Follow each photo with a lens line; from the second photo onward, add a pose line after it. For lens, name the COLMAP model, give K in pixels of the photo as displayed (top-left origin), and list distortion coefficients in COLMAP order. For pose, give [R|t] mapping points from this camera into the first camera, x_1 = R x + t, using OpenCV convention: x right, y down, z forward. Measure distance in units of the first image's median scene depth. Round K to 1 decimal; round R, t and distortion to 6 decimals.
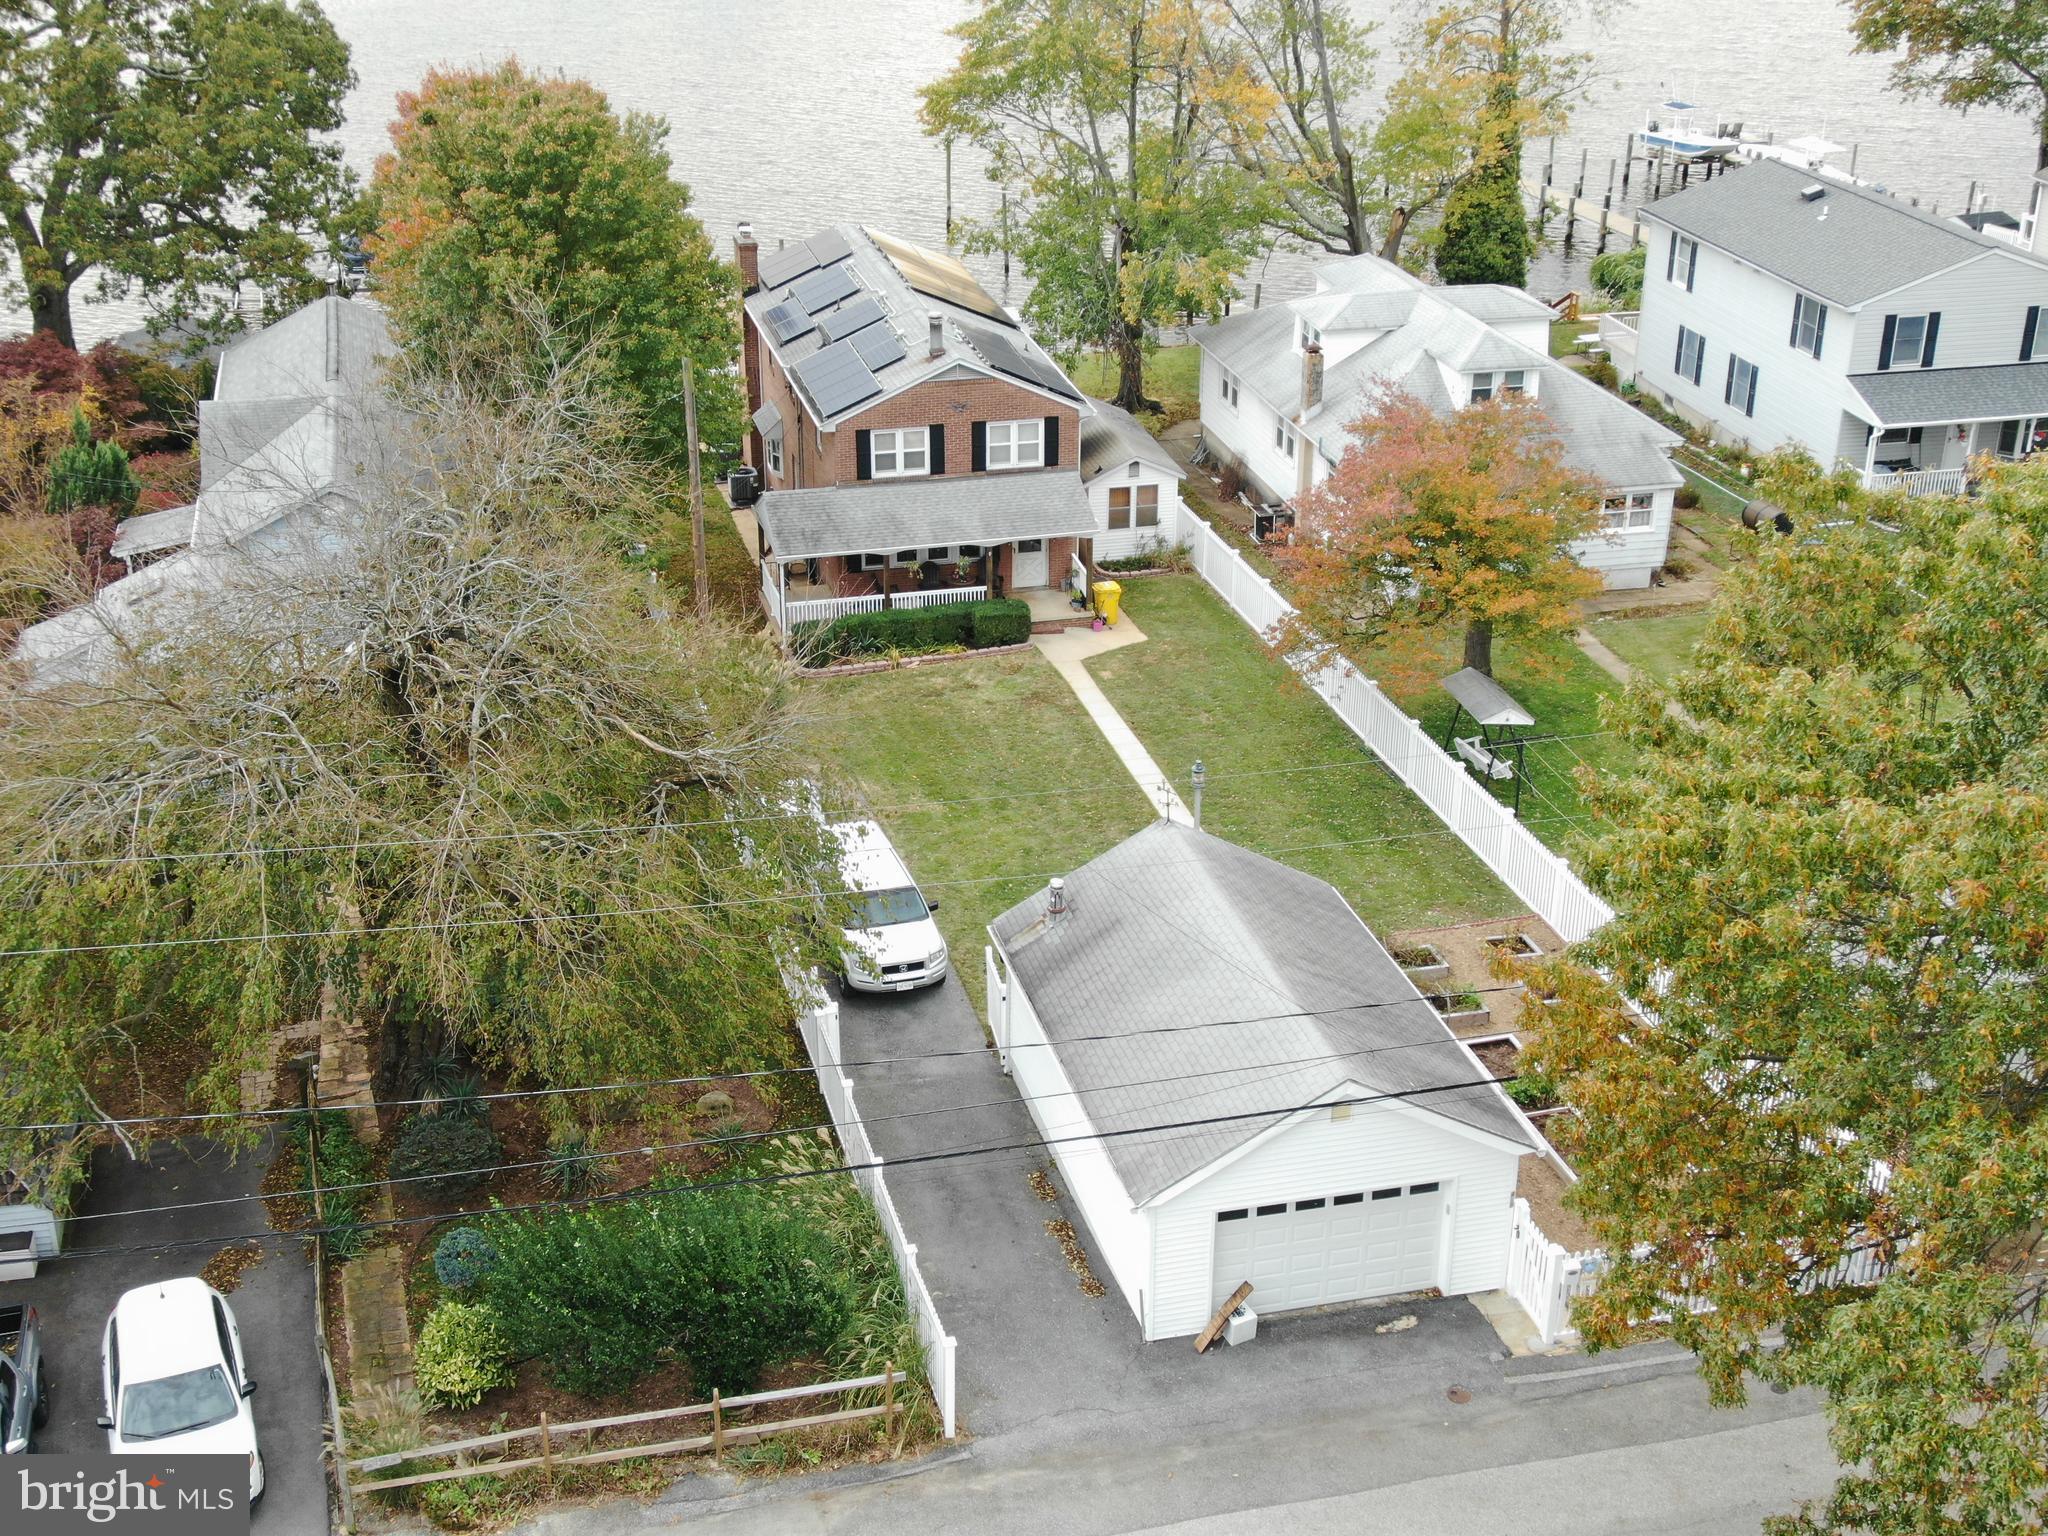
lens RADIAL K [[2520.7, 0, 1012.2], [0, 2520.7, 781.6], [0, 0, 1]] dist [0.007877, 0.000000]
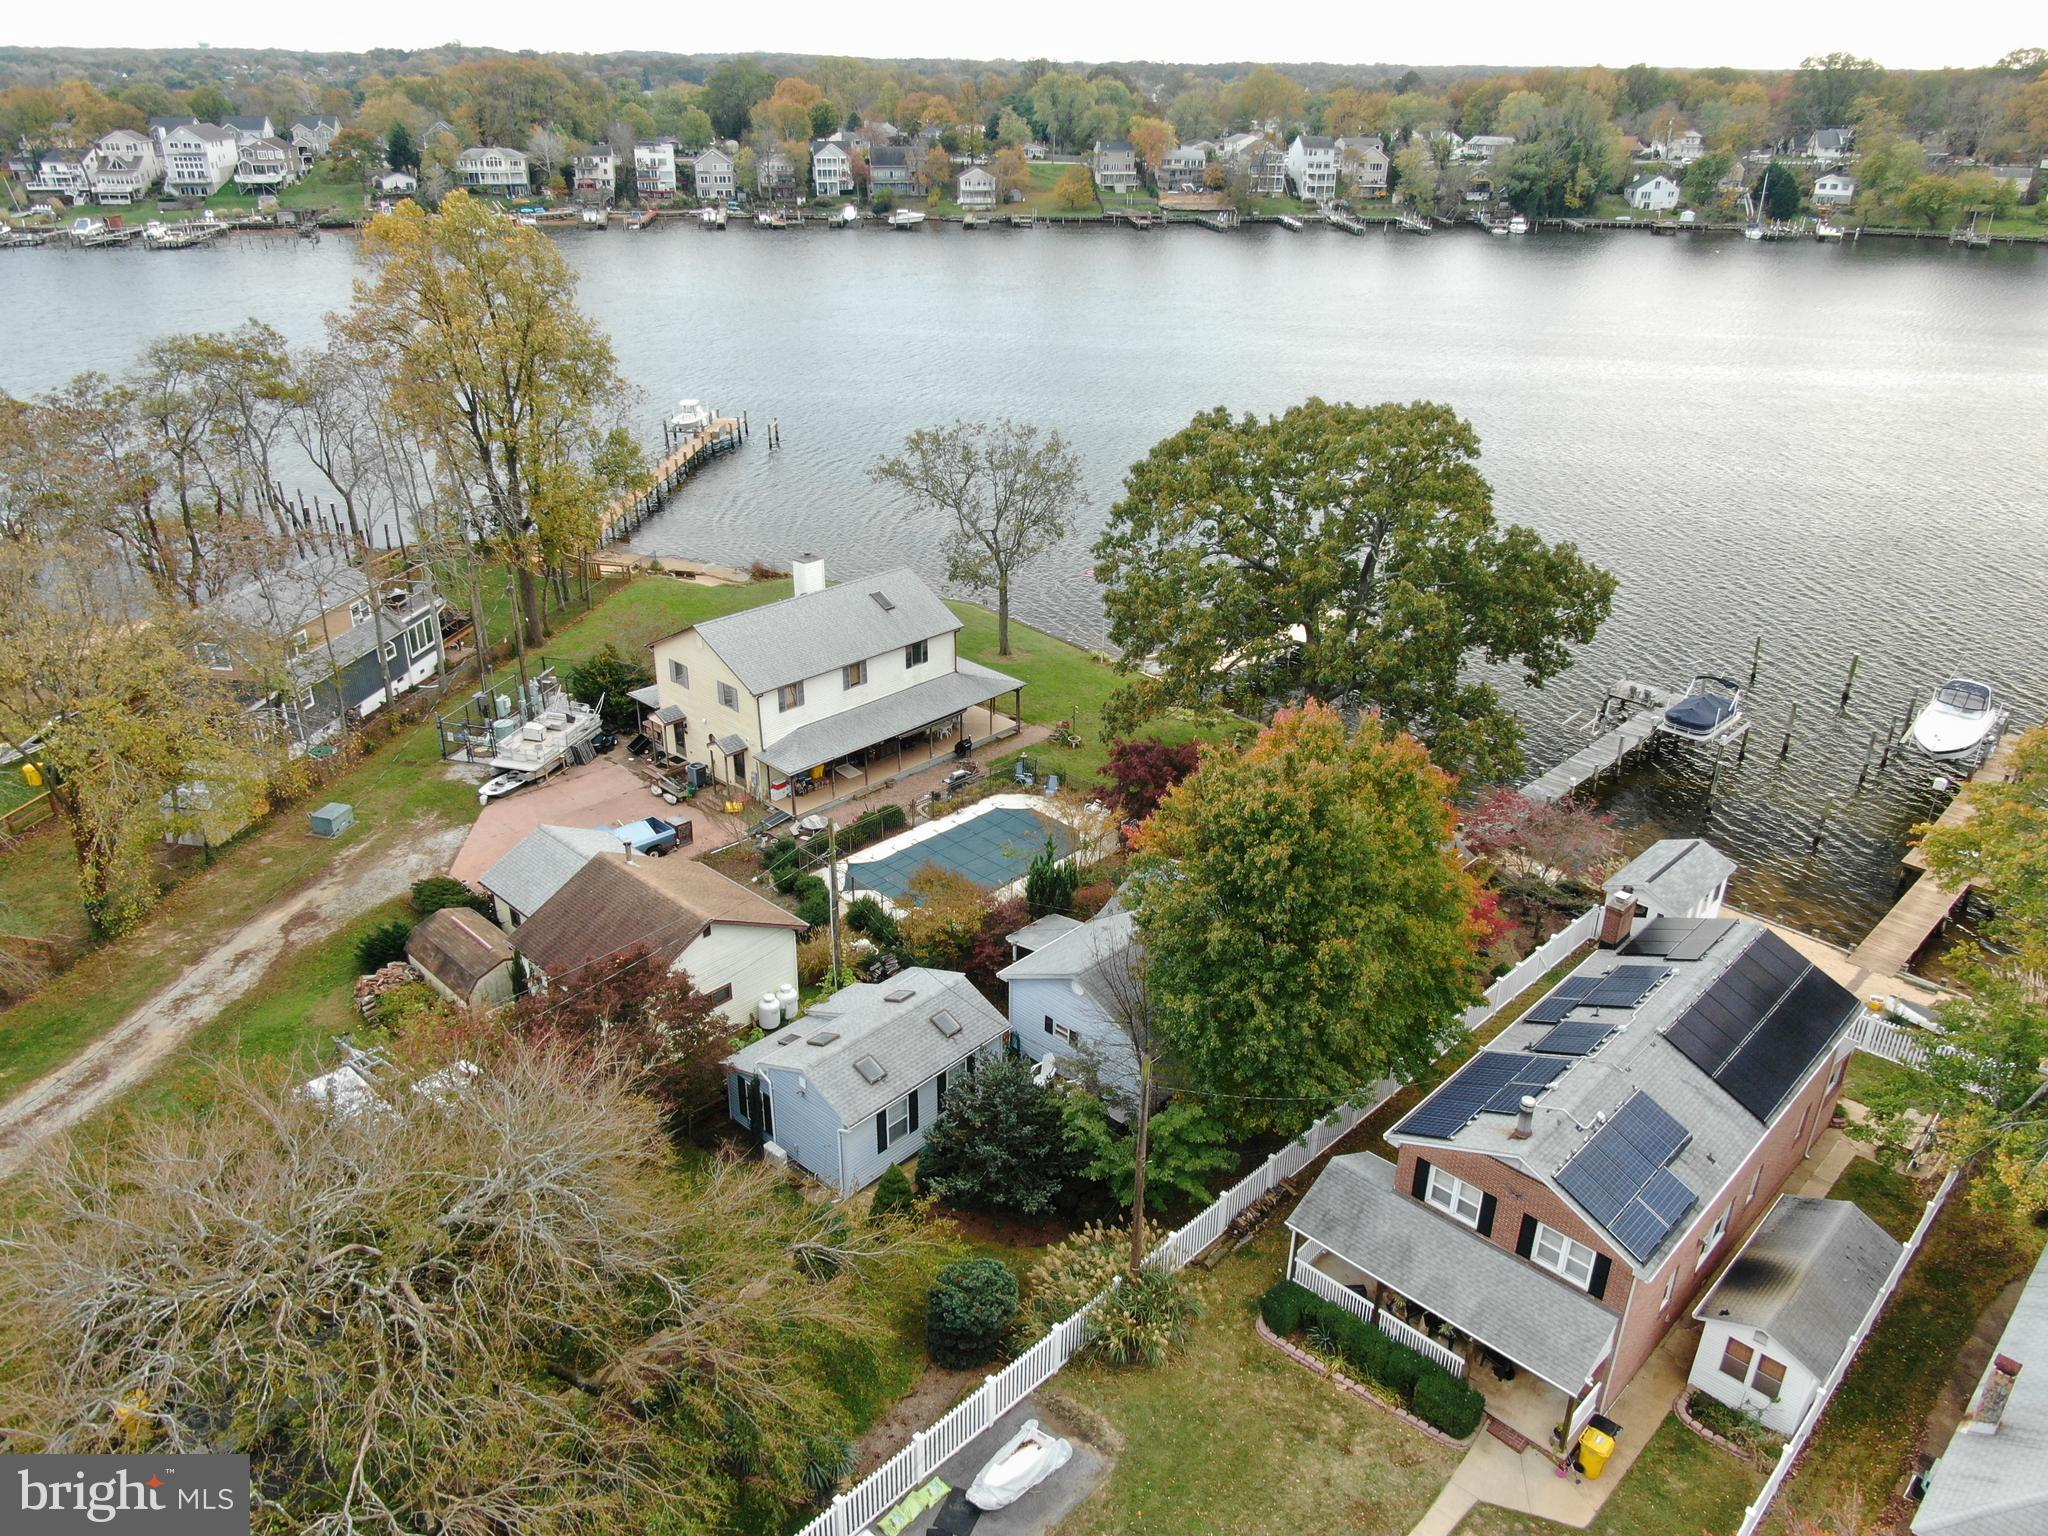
lens RADIAL K [[1459.0, 0, 1024.8], [0, 1459.0, 769.9], [0, 0, 1]] dist [0.014228, -0.018032]
pose [[0.537461, 0.363765, -0.760796, 0.228055], [-0.374981, 0.911169, 0.170760, -0.294551], [0.755331, 0.193507, 0.626124, 0.417319]]
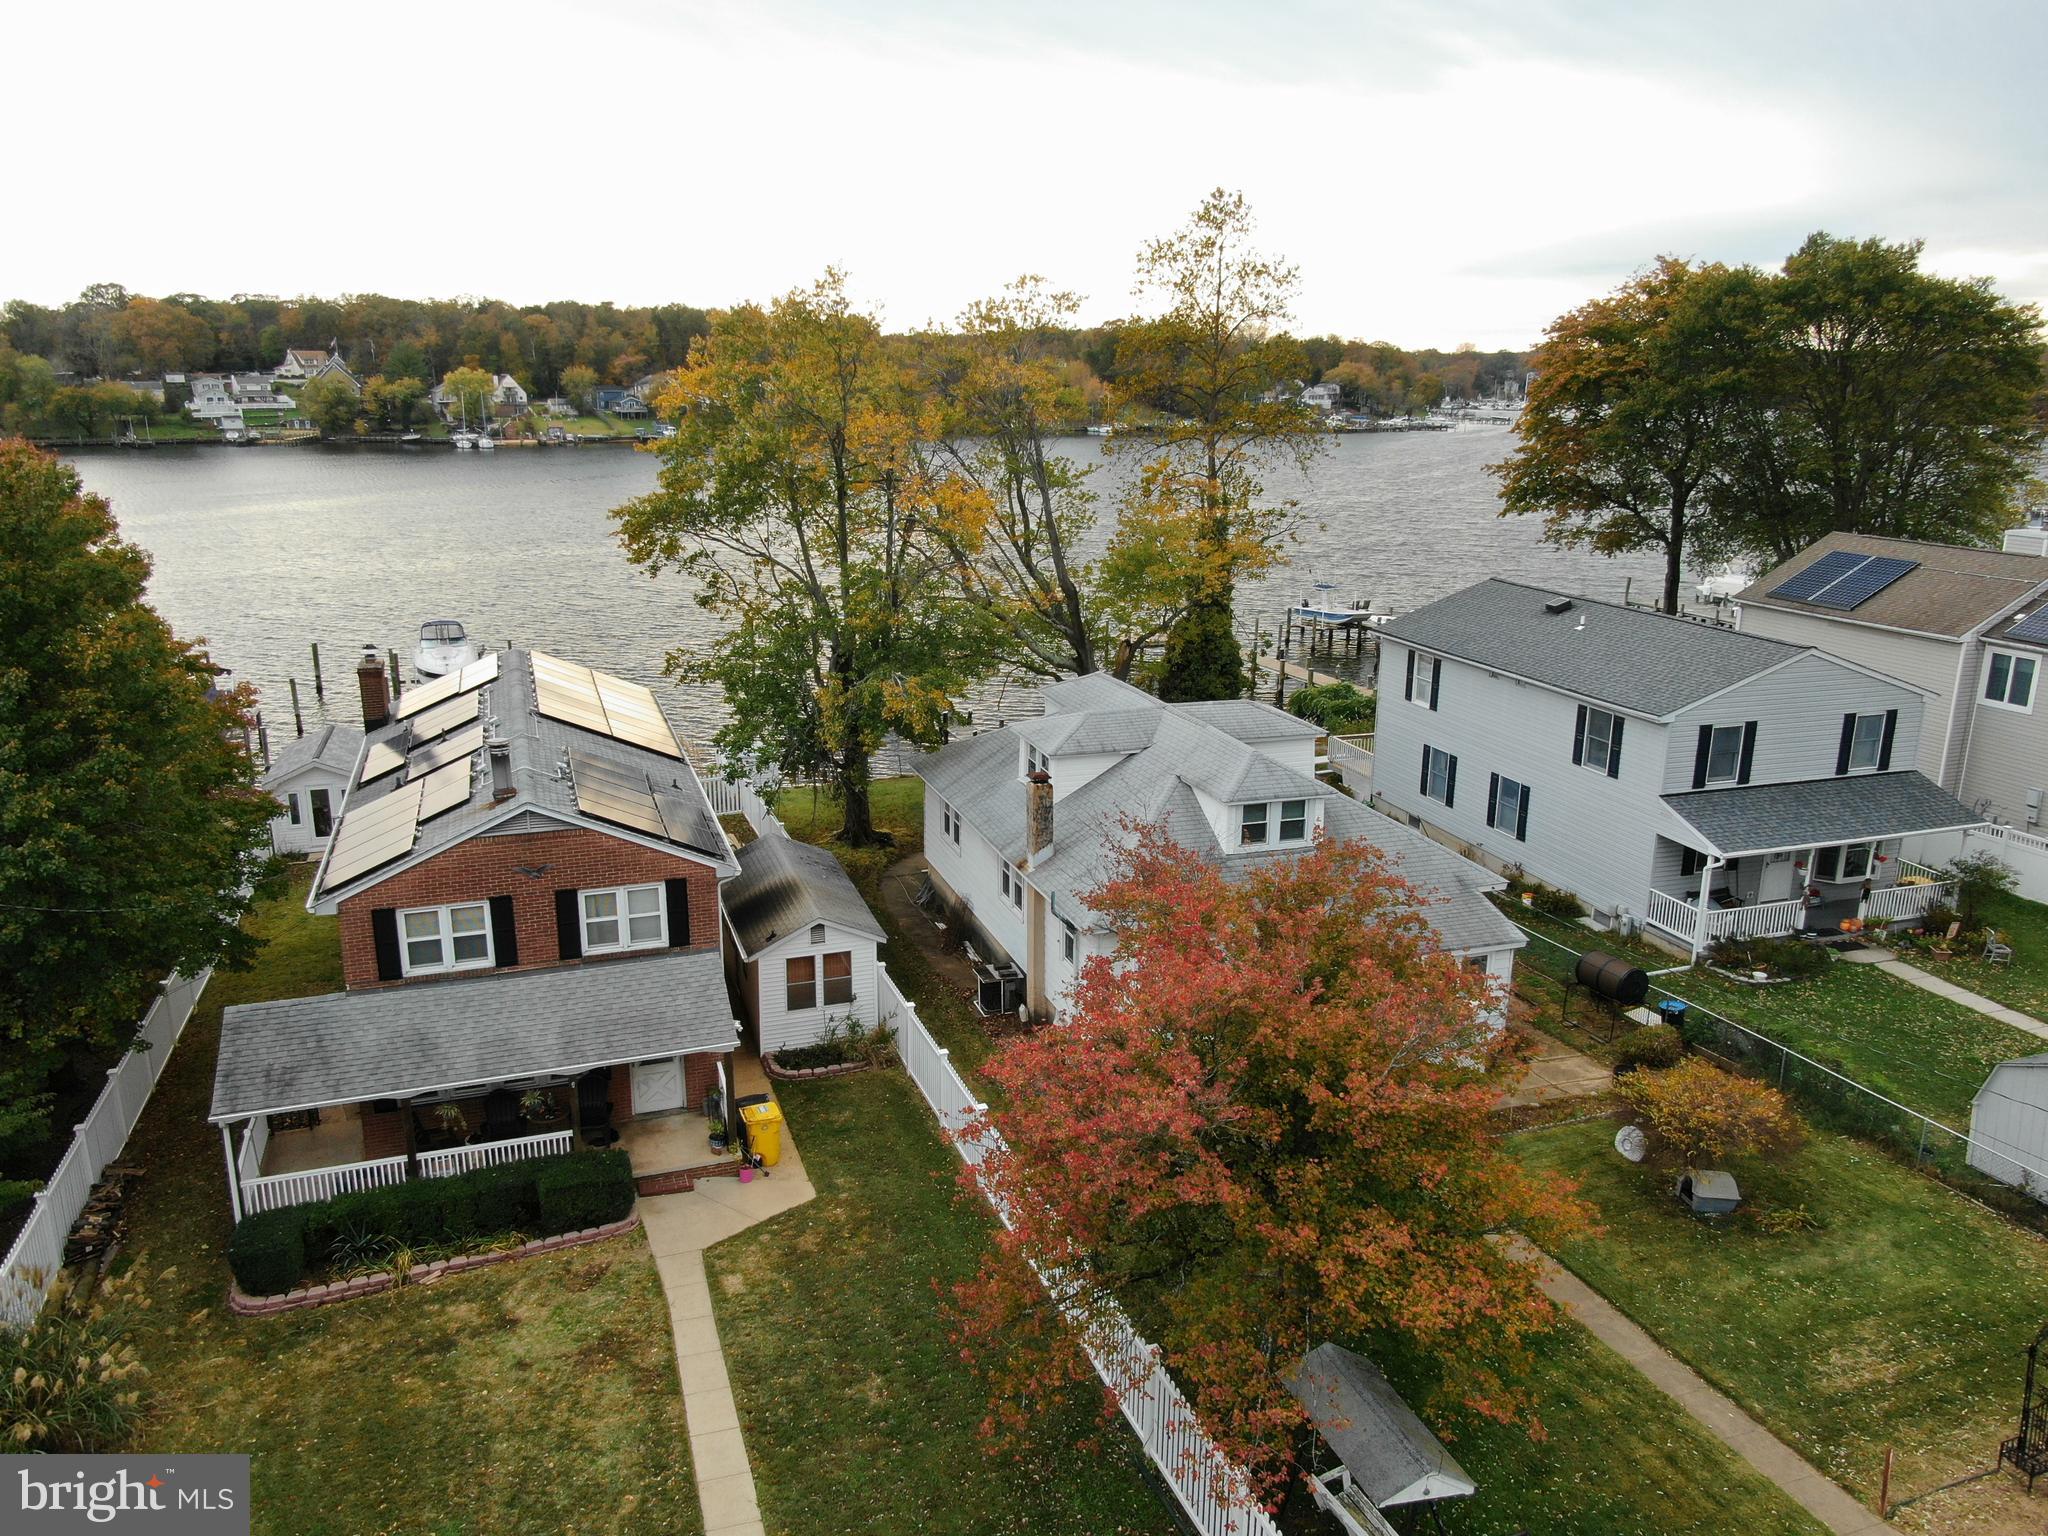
lens RADIAL K [[1459.0, 0, 1029.8], [0, 1459.0, 773.4], [0, 0, 1]] dist [0.014228, -0.018032]
pose [[0.995218, -0.019644, 0.095678, 0.069838], [0.035671, 0.985004, -0.168802, -0.092133], [-0.090927, 0.171408, 0.980995, 0.529872]]
